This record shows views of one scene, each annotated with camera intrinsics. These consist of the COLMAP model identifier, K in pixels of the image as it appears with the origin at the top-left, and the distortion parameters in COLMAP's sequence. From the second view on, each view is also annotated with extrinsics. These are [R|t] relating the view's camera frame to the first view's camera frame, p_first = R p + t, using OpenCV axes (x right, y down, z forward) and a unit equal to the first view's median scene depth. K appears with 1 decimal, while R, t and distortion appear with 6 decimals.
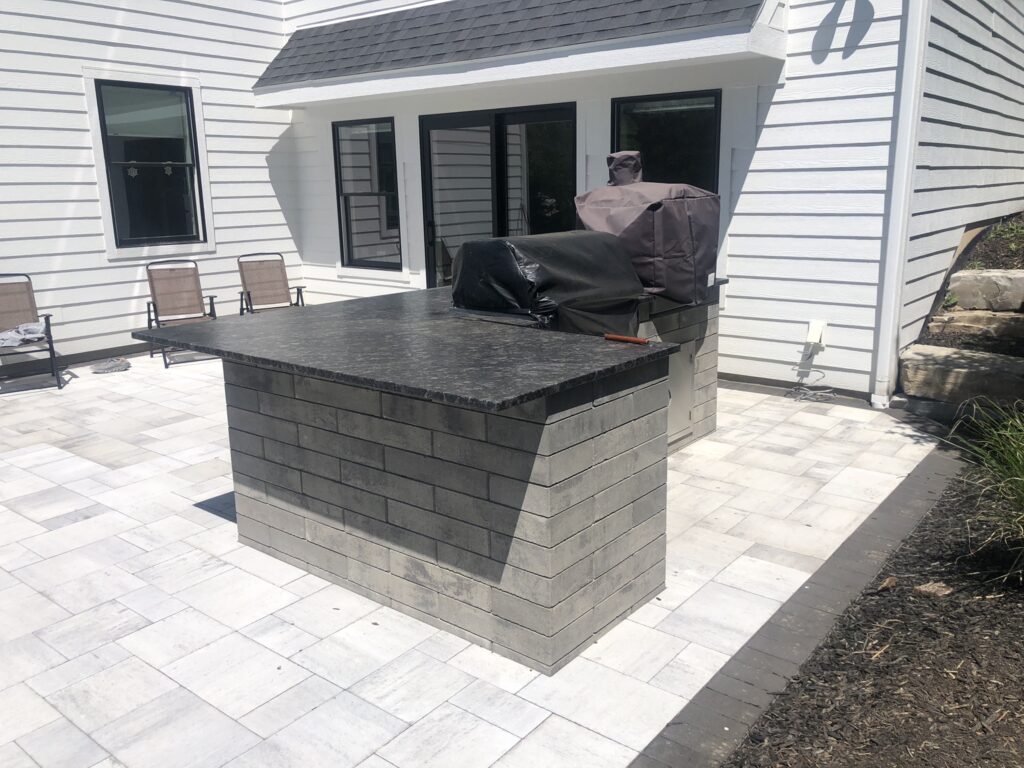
lens RADIAL K [[843.6, 0, 512.0], [0, 843.6, 384.0], [0, 0, 1]] dist [0.001685, 0.012212]
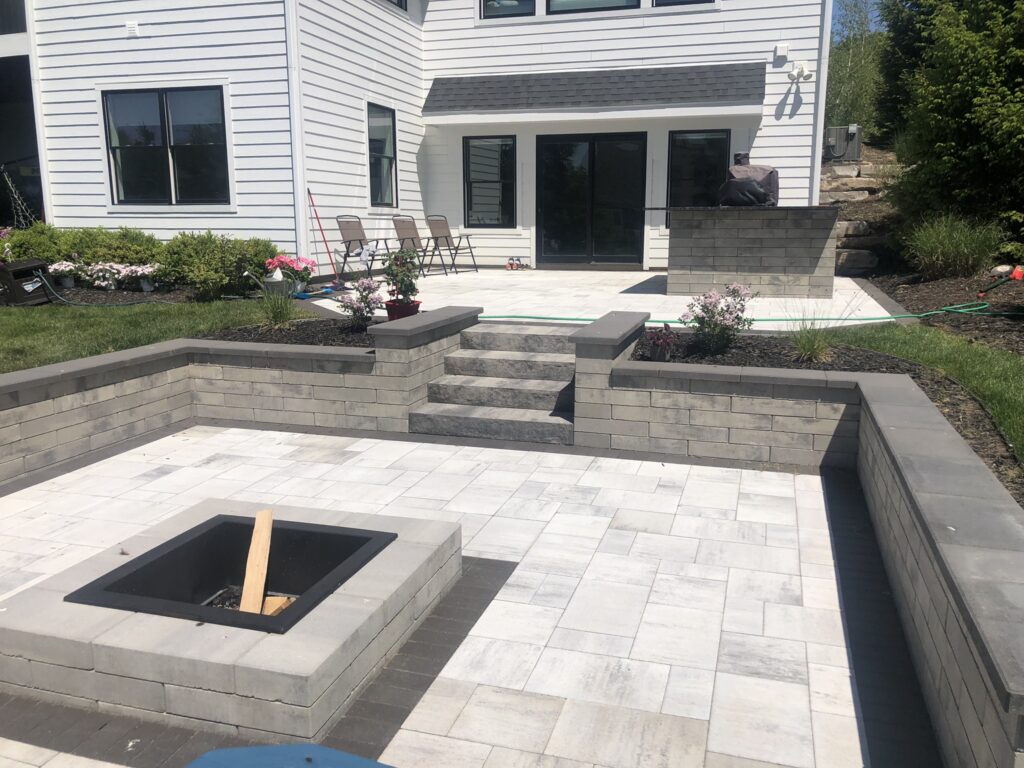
lens RADIAL K [[837.3, 0, 527.5], [0, 837.3, 386.2], [0, 0, 1]] dist [0.007896, -0.004480]
pose [[0.922595, -0.056788, 0.381567, -0.963644], [0.073733, 0.996829, -0.029922, 0.288122], [-0.378658, 0.055739, 0.923857, -0.644609]]
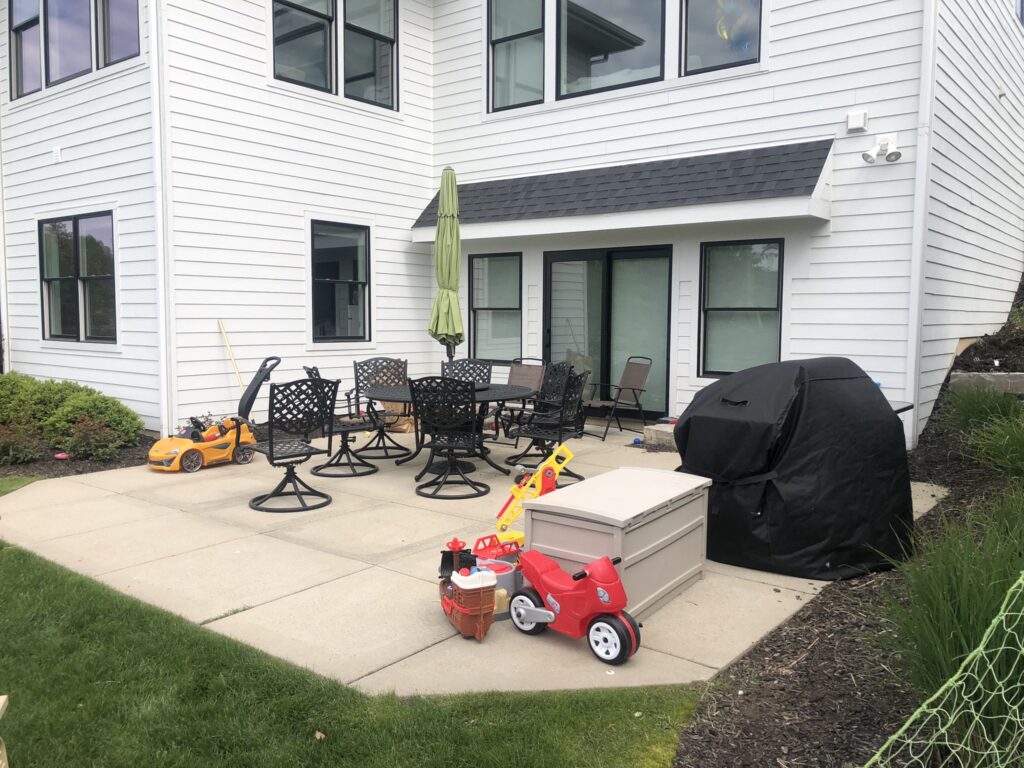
lens RADIAL K [[838.8, 0, 512.0], [0, 838.8, 384.0], [0, 0, 1]] dist [0.058203, -0.084350]
pose [[0.999658, 0.023268, 0.011913, -0.204776], [-0.021171, 0.987975, -0.153157, 0.113325], [-0.015333, 0.152853, 0.988130, -0.337045]]
